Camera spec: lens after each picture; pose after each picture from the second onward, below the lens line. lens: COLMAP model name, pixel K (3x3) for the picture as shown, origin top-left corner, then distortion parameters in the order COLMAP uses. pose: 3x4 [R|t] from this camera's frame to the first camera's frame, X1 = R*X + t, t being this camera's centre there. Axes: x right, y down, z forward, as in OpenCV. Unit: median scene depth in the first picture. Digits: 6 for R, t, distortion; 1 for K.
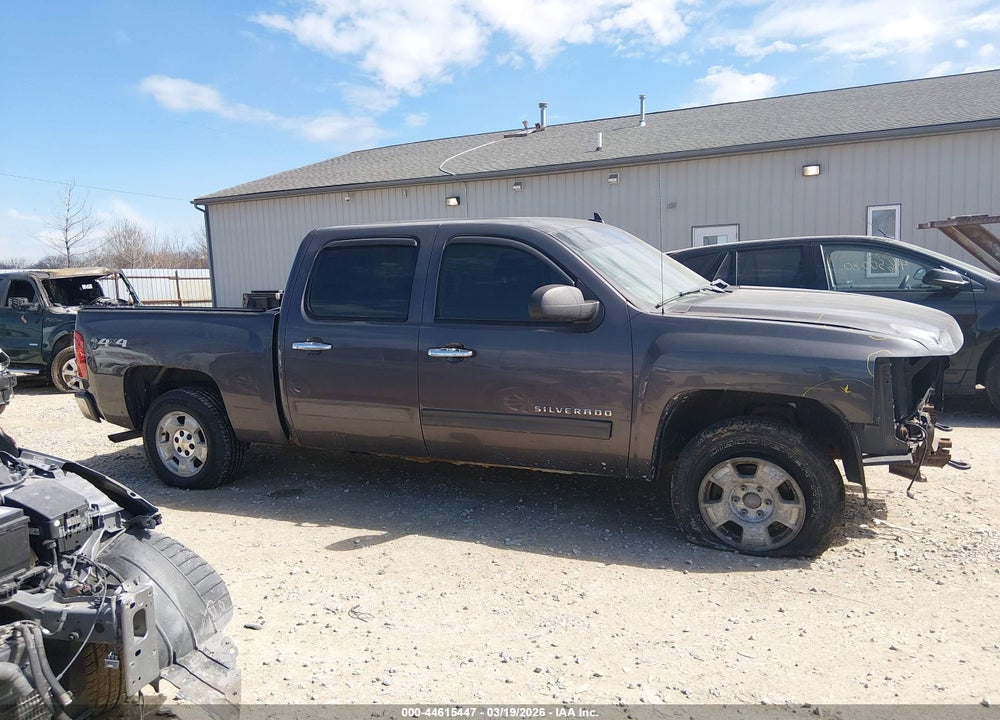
lens RADIAL K [[745.9, 0, 501.5], [0, 745.9, 370.1], [0, 0, 1]] dist [0.120984, -0.201415]
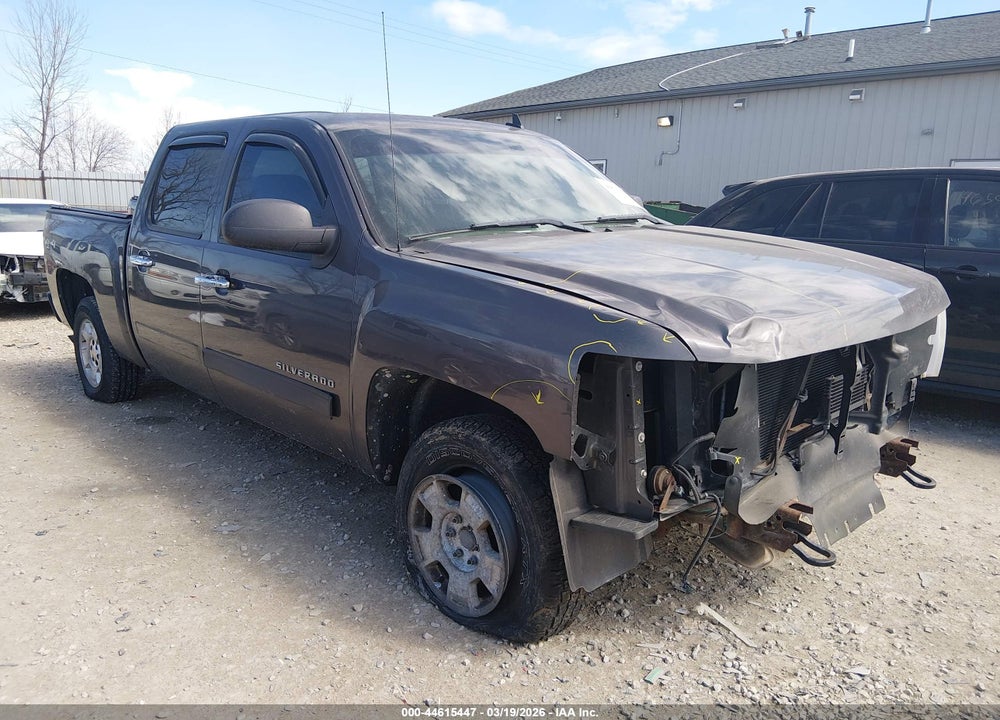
lens RADIAL K [[745.9, 0, 501.5], [0, 745.9, 370.1], [0, 0, 1]] dist [0.120984, -0.201415]
pose [[0.935144, 0.125526, -0.331282, 0.092720], [-0.094822, 0.989690, 0.107339, -0.008596], [0.341341, -0.068964, 0.937406, 0.064239]]
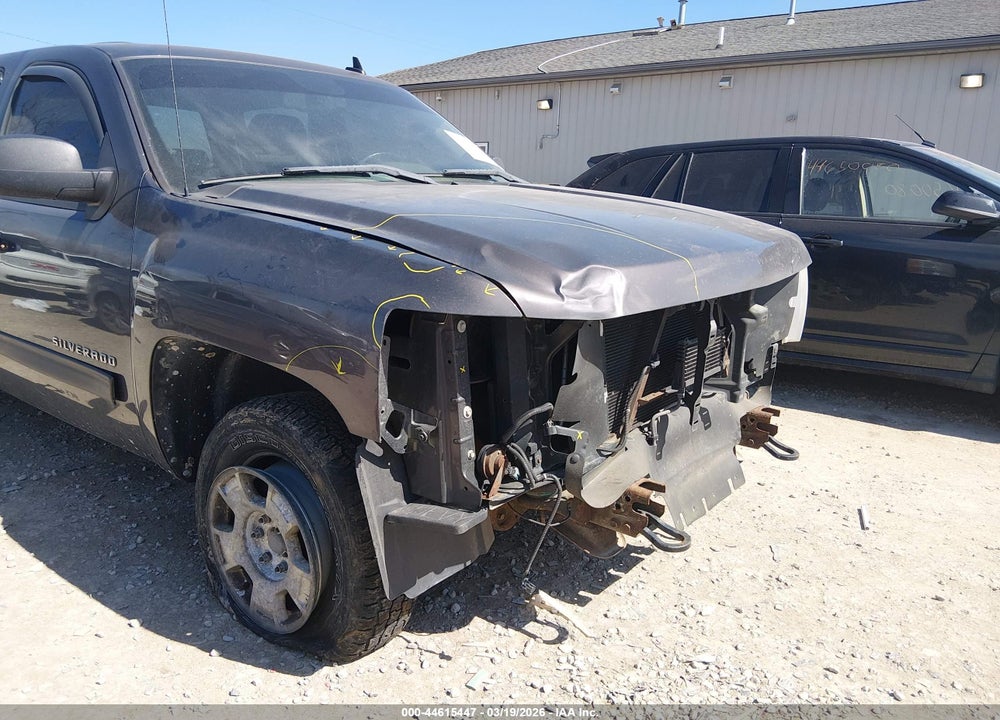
lens RADIAL K [[740.4, 0, 494.9], [0, 740.4, 371.4], [0, 0, 1]] dist [0.131095, -0.193454]
pose [[0.973347, 0.111438, -0.200444, 0.096705], [-0.089700, 0.989369, 0.114466, -0.005405], [0.211069, -0.093436, 0.972995, 0.081773]]
